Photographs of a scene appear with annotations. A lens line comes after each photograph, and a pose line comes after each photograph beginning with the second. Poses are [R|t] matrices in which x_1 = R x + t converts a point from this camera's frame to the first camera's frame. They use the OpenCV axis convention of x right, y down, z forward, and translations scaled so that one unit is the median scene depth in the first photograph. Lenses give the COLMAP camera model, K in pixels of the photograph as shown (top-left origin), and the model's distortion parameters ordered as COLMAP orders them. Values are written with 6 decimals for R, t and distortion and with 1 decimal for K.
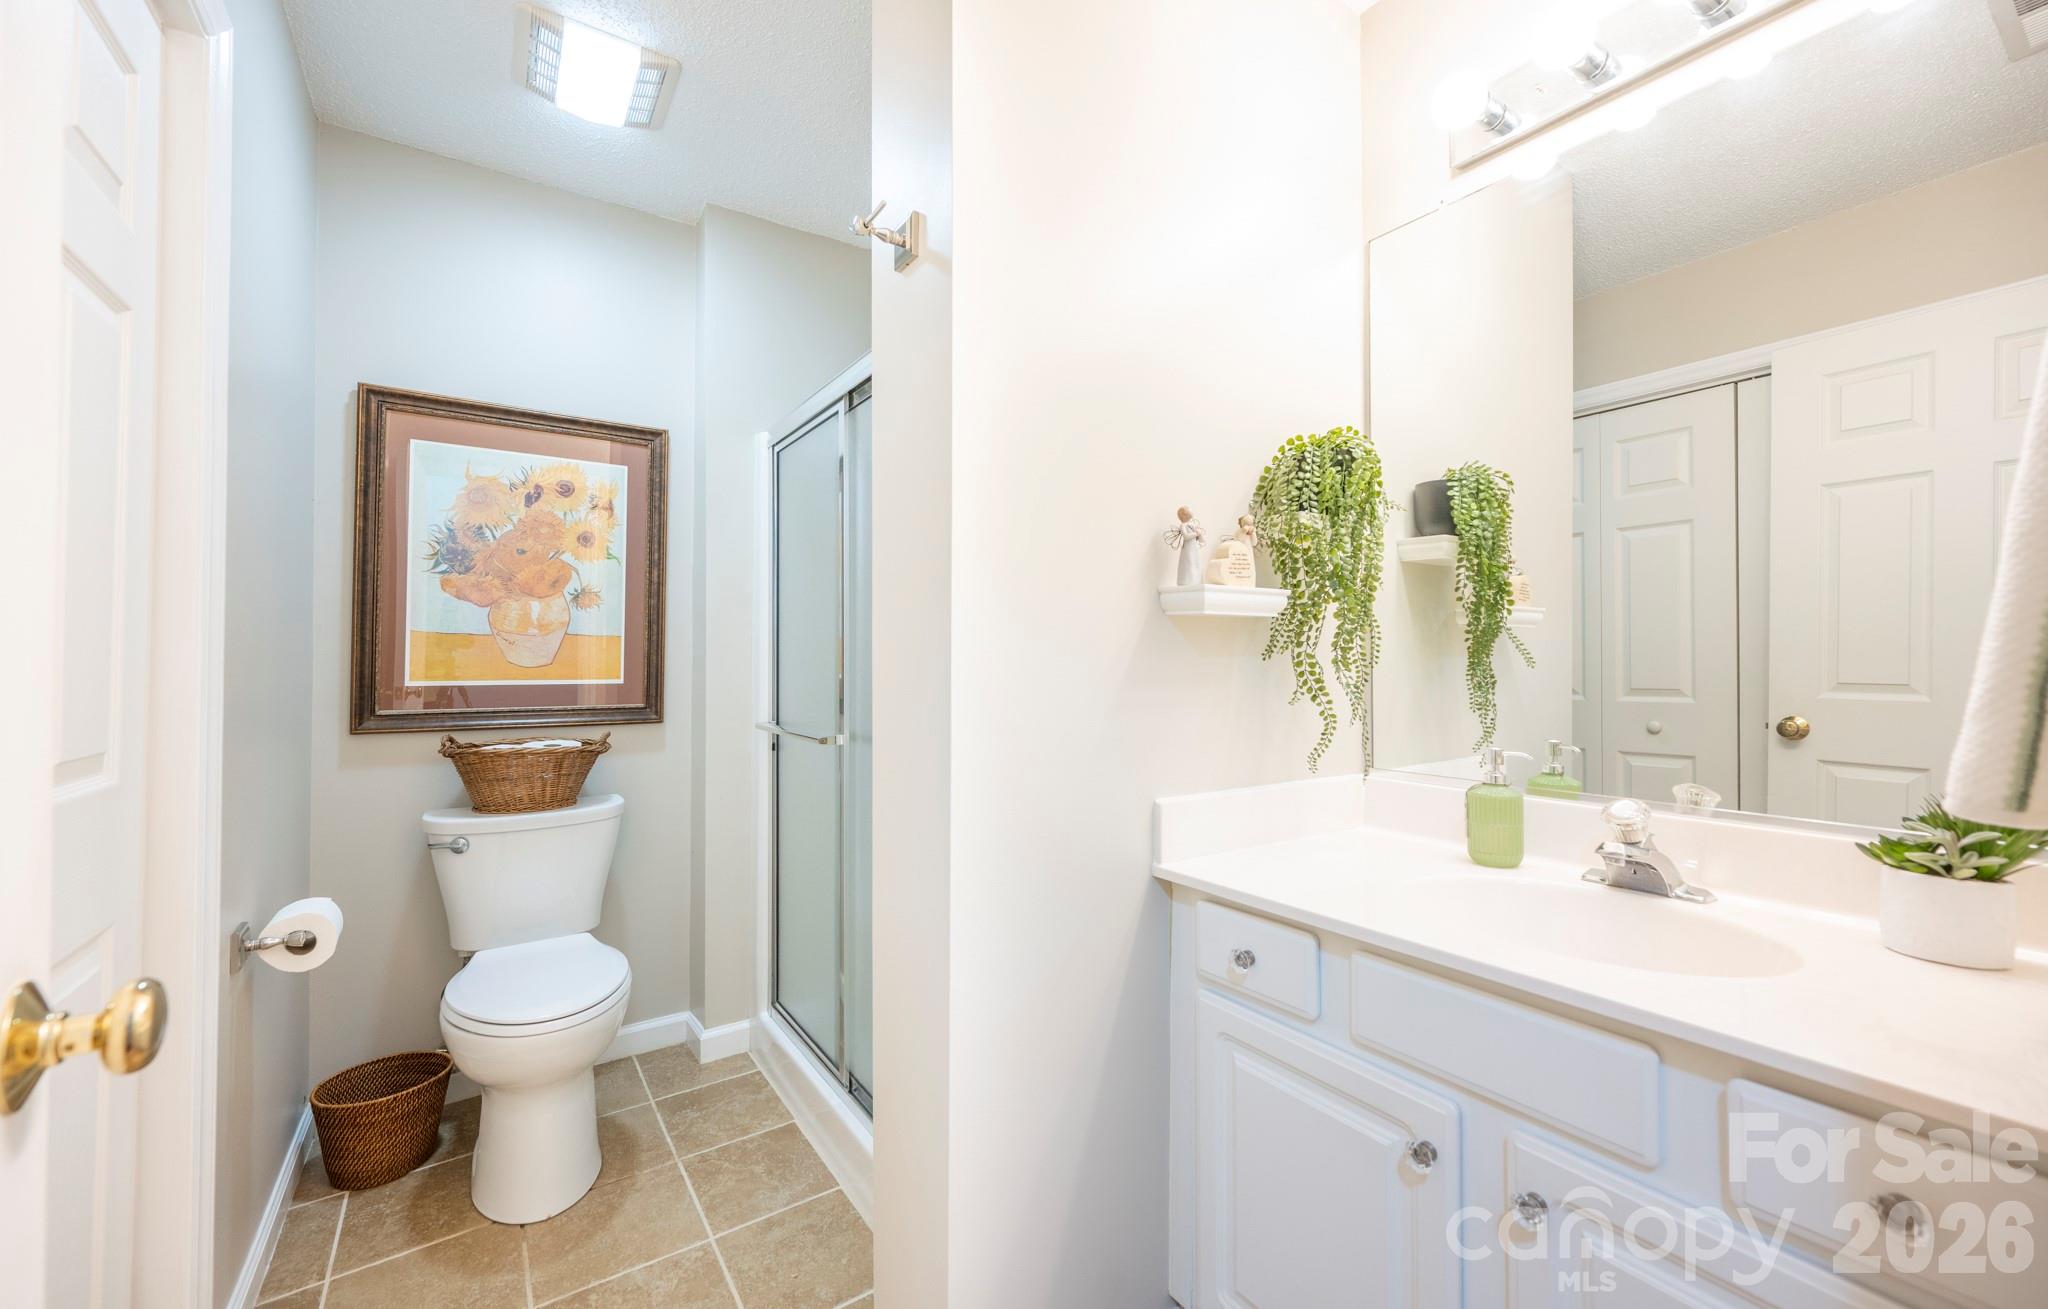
lens RADIAL K [[804.8, 0, 1023.8], [0, 804.8, 652.4], [0, 0, 1]] dist [-0.007060, 0.000114]
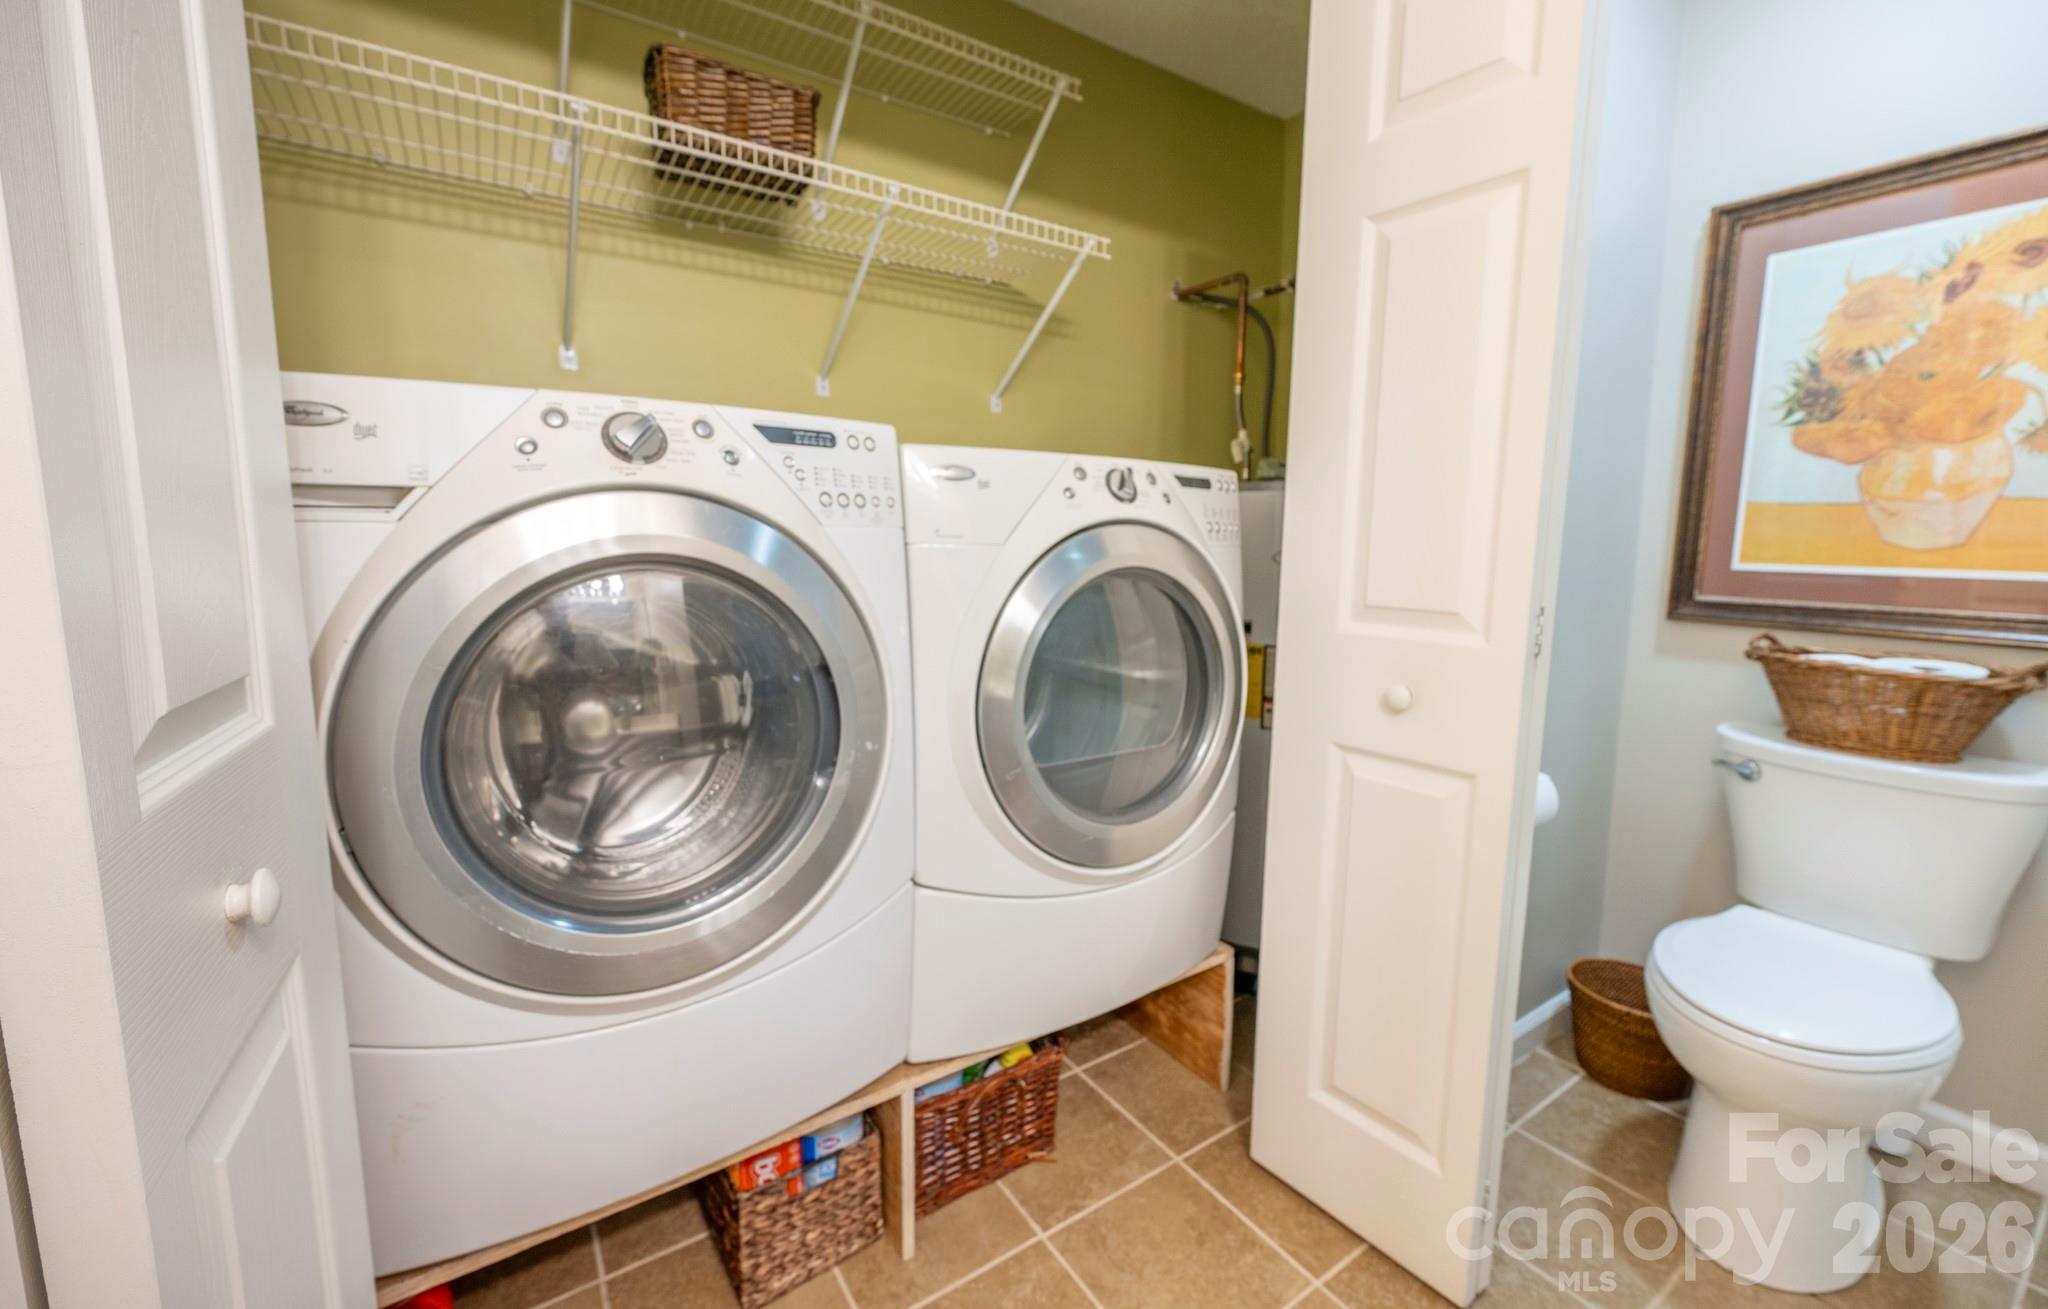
lens RADIAL K [[804.8, 0, 1023.5], [0, 804.8, 639.3], [0, 0, 1]] dist [-0.007060, 0.000114]
pose [[-0.021757, 0.130297, -0.991236, 0.080471], [-0.004150, 0.991451, 0.130417, 0.009049], [0.999755, 0.006951, -0.021030, 0.276154]]
